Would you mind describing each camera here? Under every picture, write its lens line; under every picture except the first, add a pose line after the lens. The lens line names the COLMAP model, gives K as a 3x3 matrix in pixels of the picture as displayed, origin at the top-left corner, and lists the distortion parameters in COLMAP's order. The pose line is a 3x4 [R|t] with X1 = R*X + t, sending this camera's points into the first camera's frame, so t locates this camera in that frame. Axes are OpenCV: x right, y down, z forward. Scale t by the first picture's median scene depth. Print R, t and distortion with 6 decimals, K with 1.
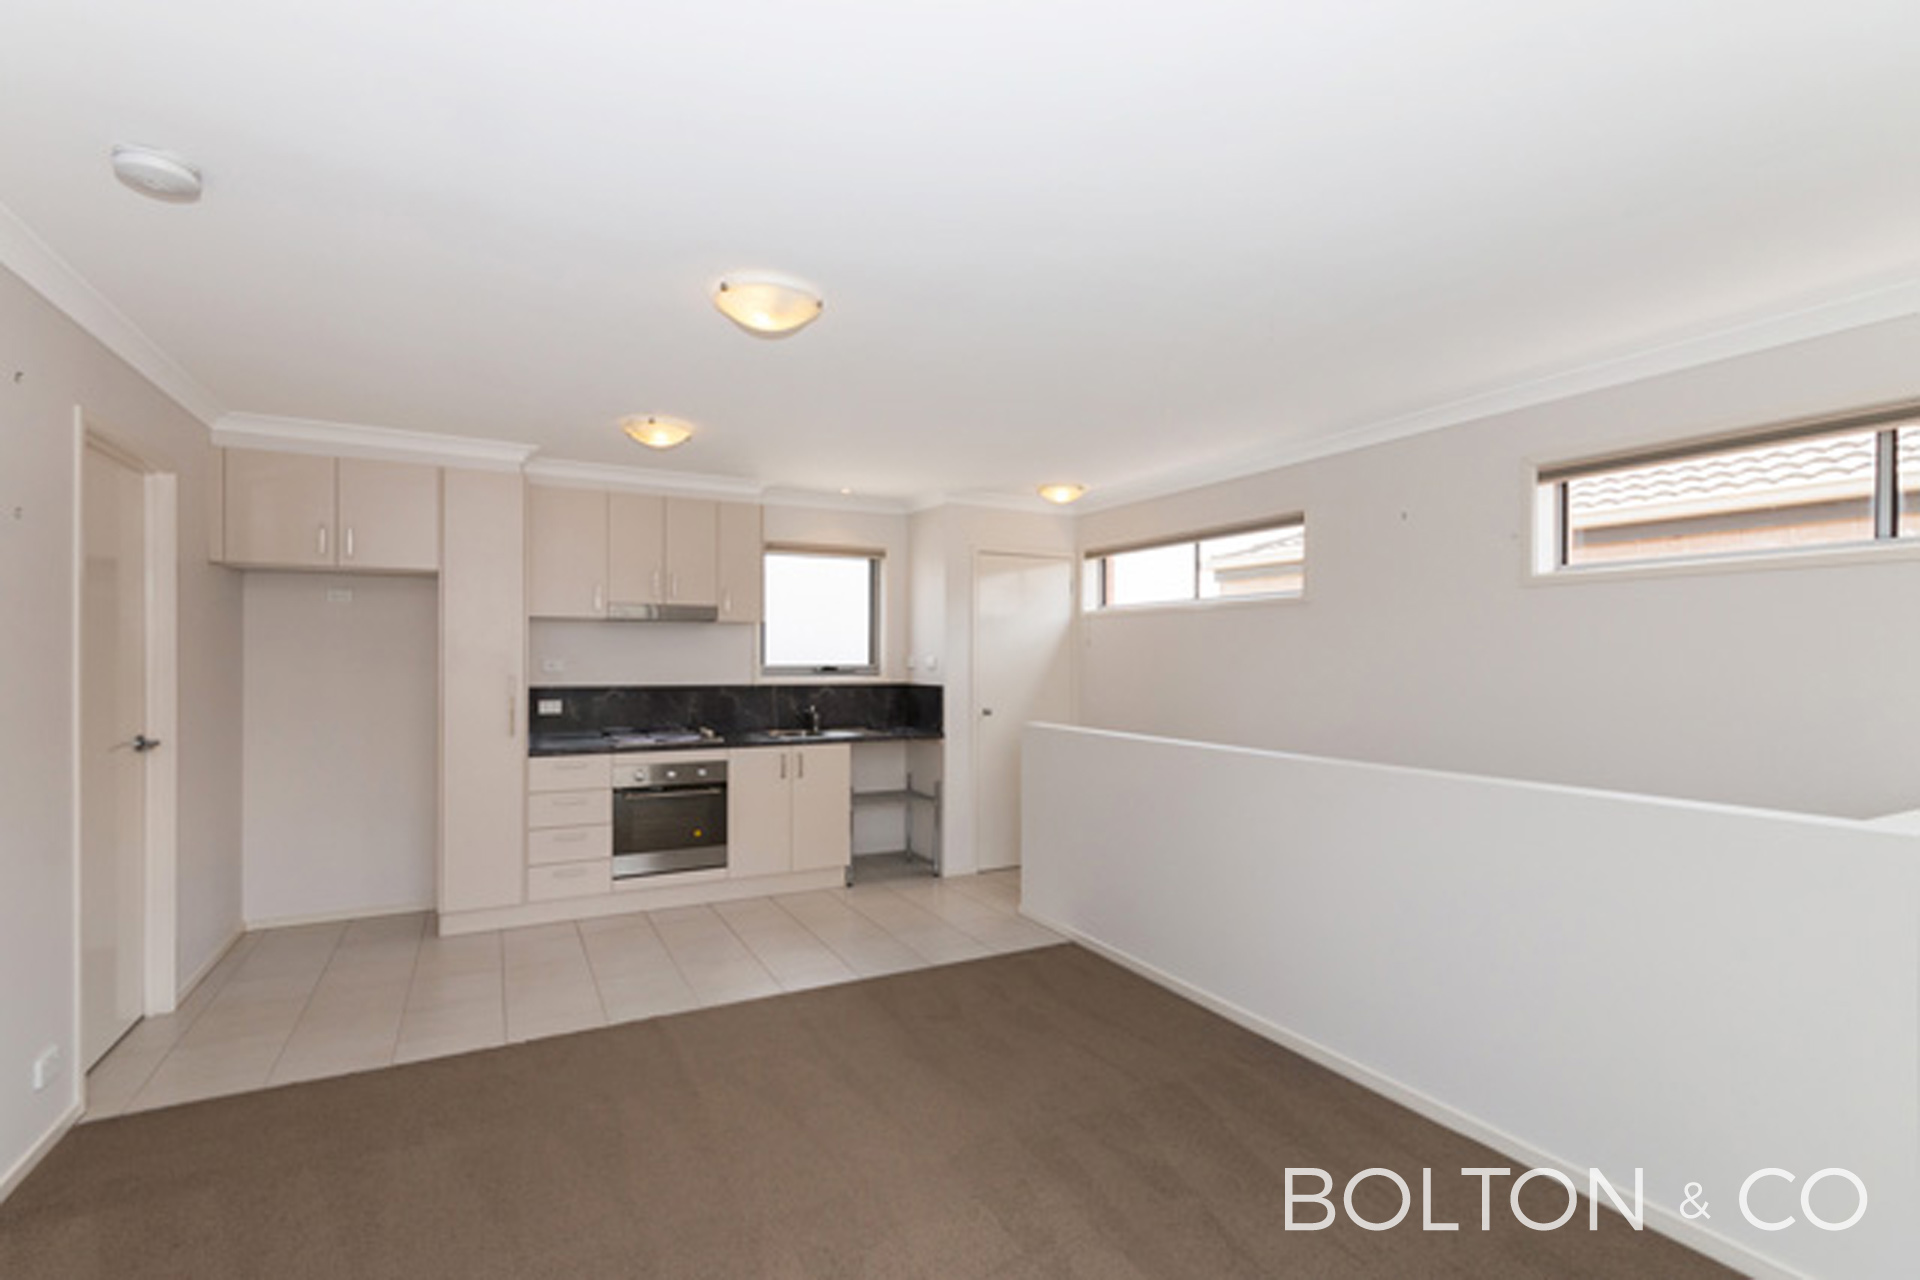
lens RADIAL K [[880.9, 0, 959.4], [0, 880.9, 646.9], [0, 0, 1]] dist [-0.002591, -0.000476]
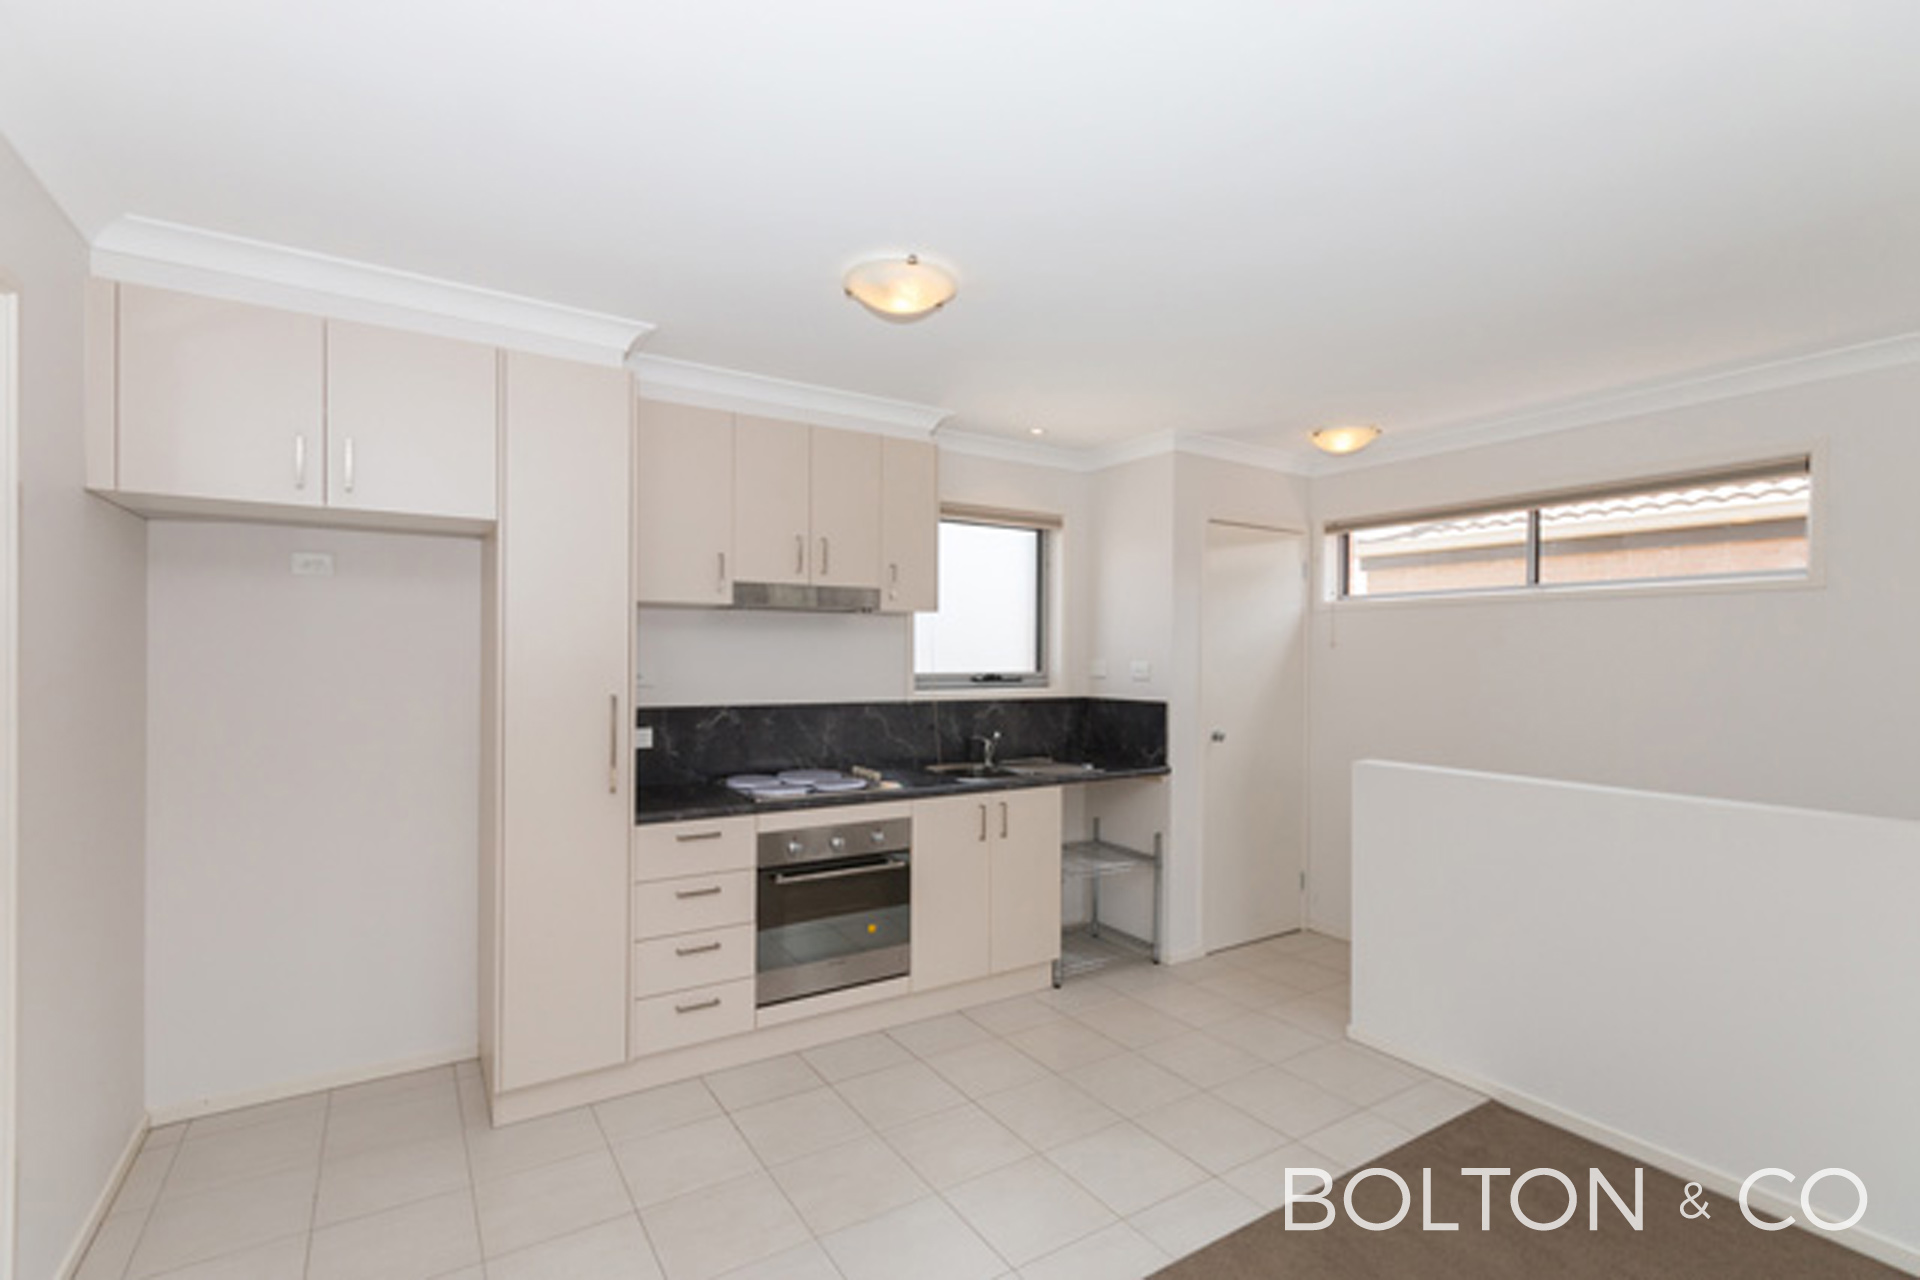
lens RADIAL K [[880.9, 0, 961.3], [0, 880.9, 645.0], [0, 0, 1]] dist [-0.002591, -0.000476]
pose [[0.997089, 0.004377, 0.076114, -0.253154], [-0.004477, 0.999989, 0.001141, -0.003693], [-0.076108, -0.001478, 0.997098, 0.297740]]
